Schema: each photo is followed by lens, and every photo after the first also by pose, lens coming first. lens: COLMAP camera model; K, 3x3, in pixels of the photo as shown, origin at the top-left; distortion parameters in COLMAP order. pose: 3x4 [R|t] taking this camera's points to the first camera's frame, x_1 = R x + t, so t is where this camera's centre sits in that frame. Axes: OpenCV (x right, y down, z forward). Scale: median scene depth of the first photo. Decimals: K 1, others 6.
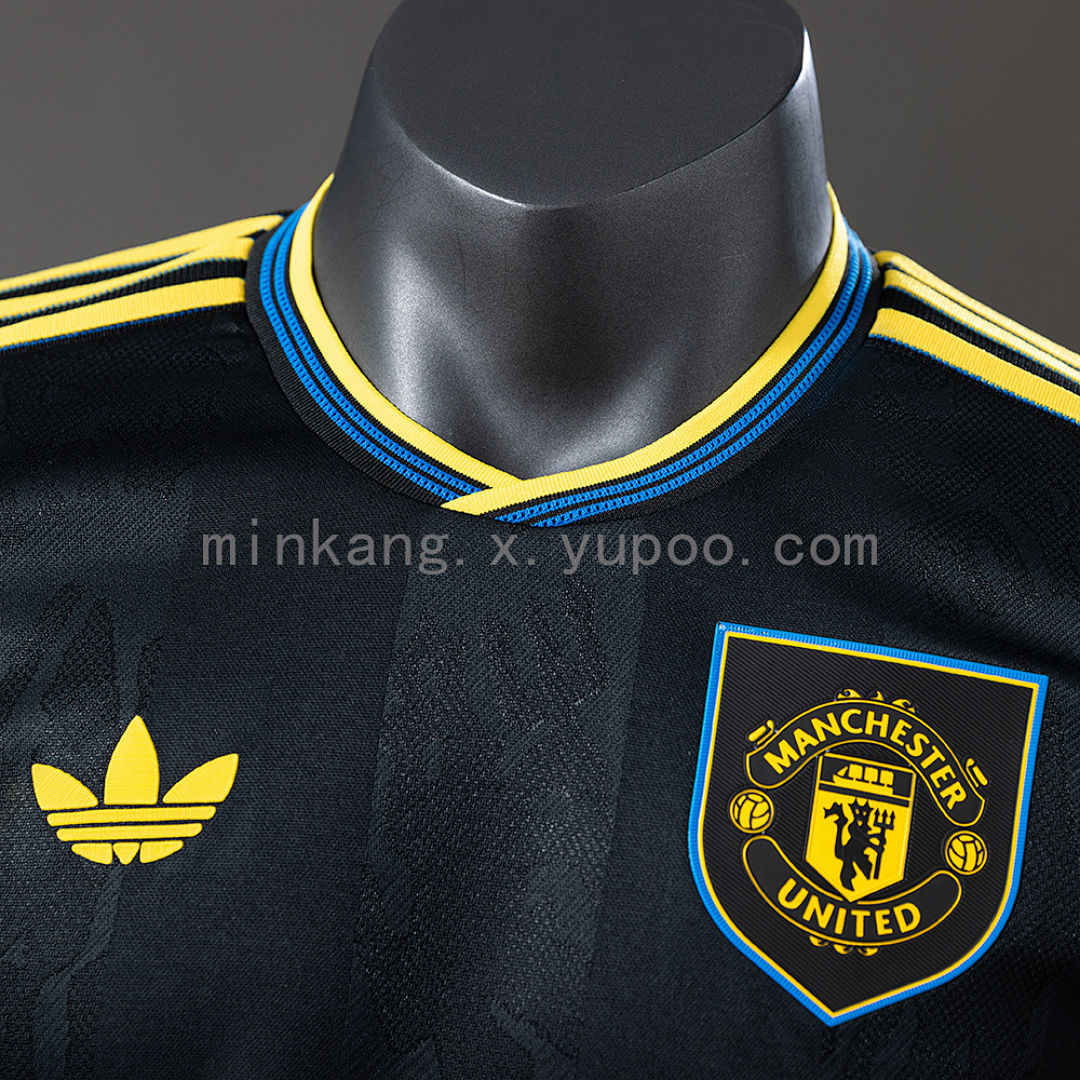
lens RADIAL K [[2687.0, 0, 539.8], [0, 2687.0, 548.1], [0, 0, 1]] dist [-0.099155, 0.000000]
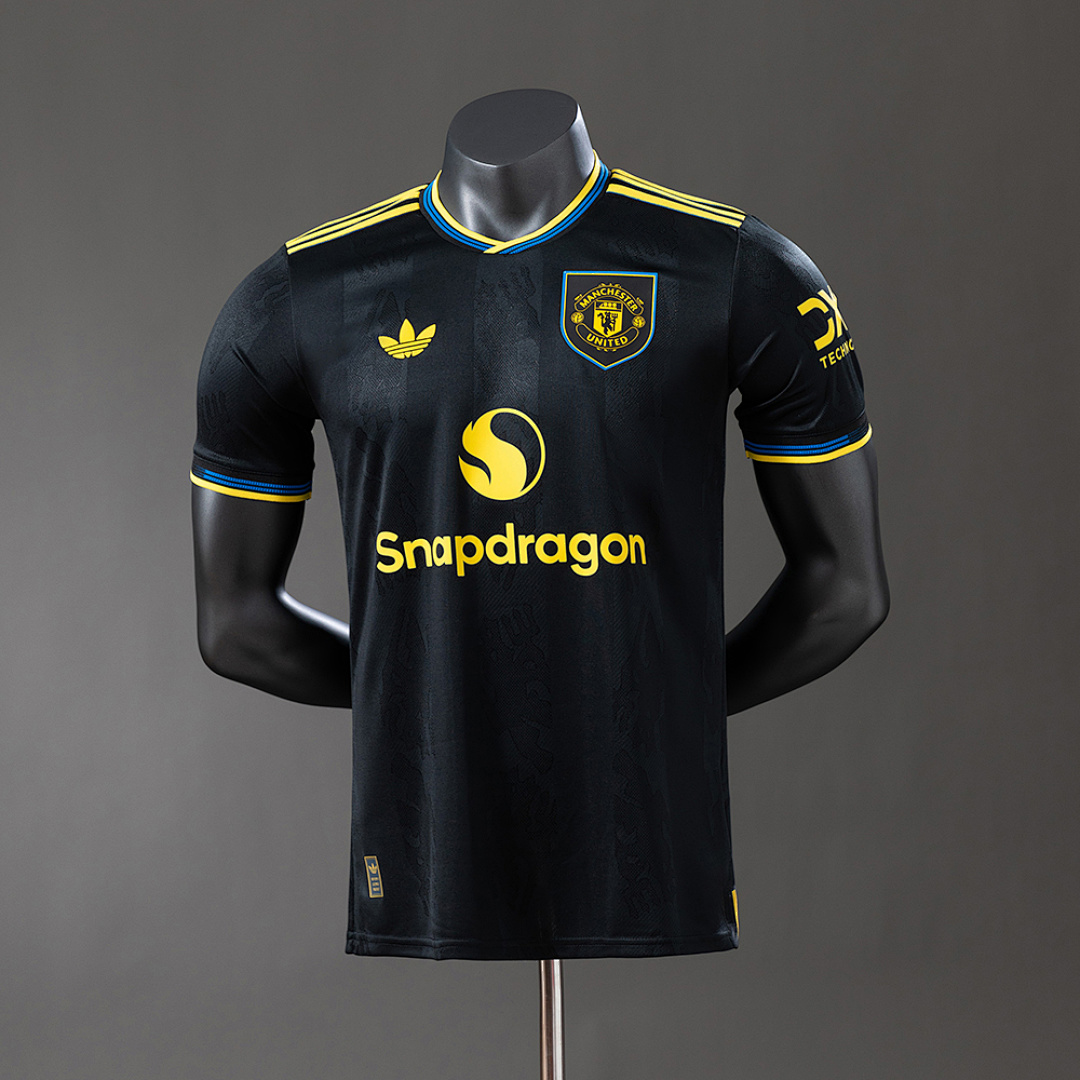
lens RADIAL K [[2687.0, 0, 537.0], [0, 2687.0, 537.6], [0, 0, 1]] dist [-0.099155, 0.000000]
pose [[0.989675, -0.132768, -0.053999, 0.178526], [0.129703, 0.989926, -0.056785, 0.581678], [0.060994, 0.049194, 0.996925, -2.563516]]
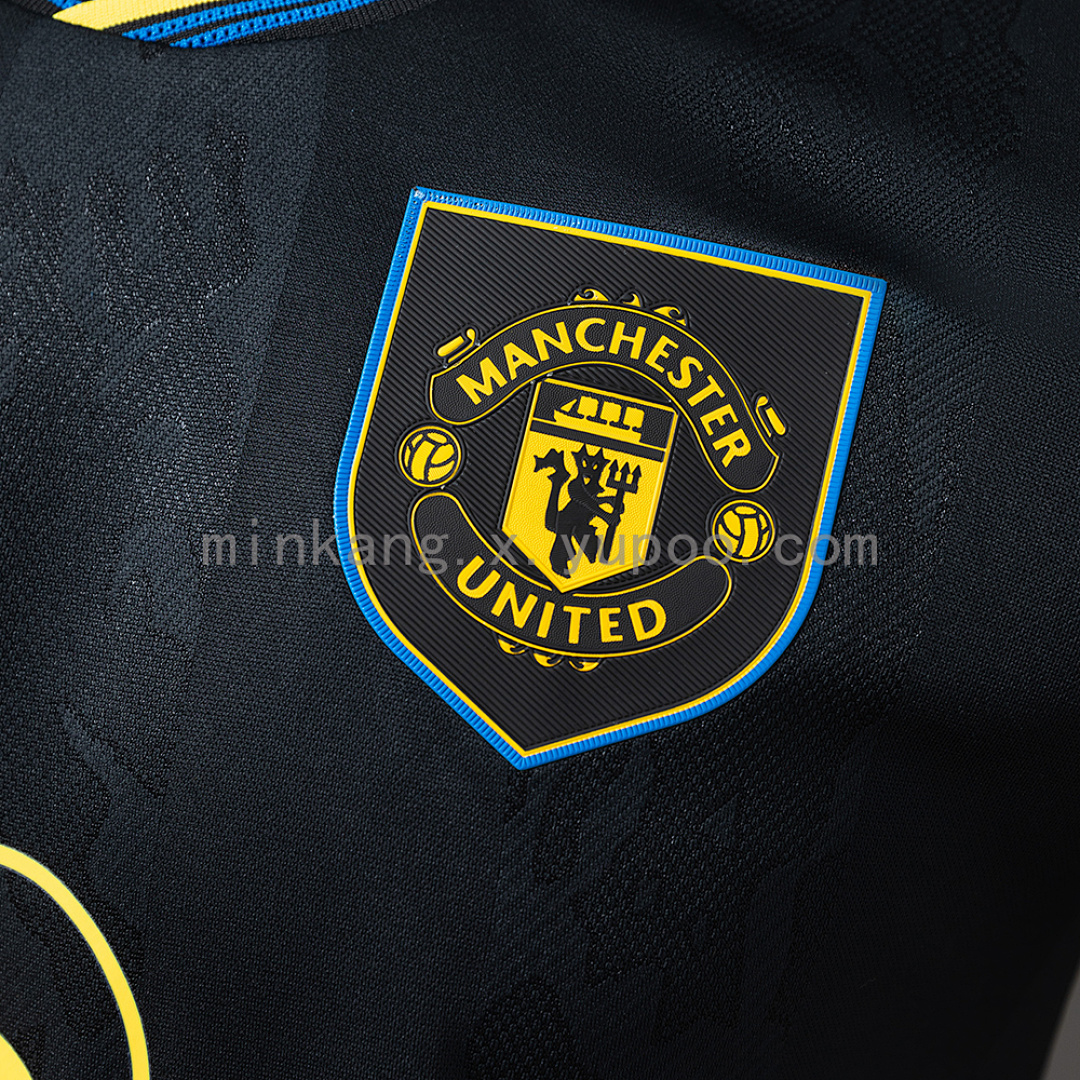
lens RADIAL K [[2882.0, 0, 542.8], [0, 2882.0, 536.9], [0, 0, 1]] dist [-0.018217, 0.000000]
pose [[0.993043, 0.042706, -0.109735, 0.187594], [-0.032165, 0.994853, 0.096087, 0.045497], [0.113274, -0.091889, 0.989306, 0.260136]]
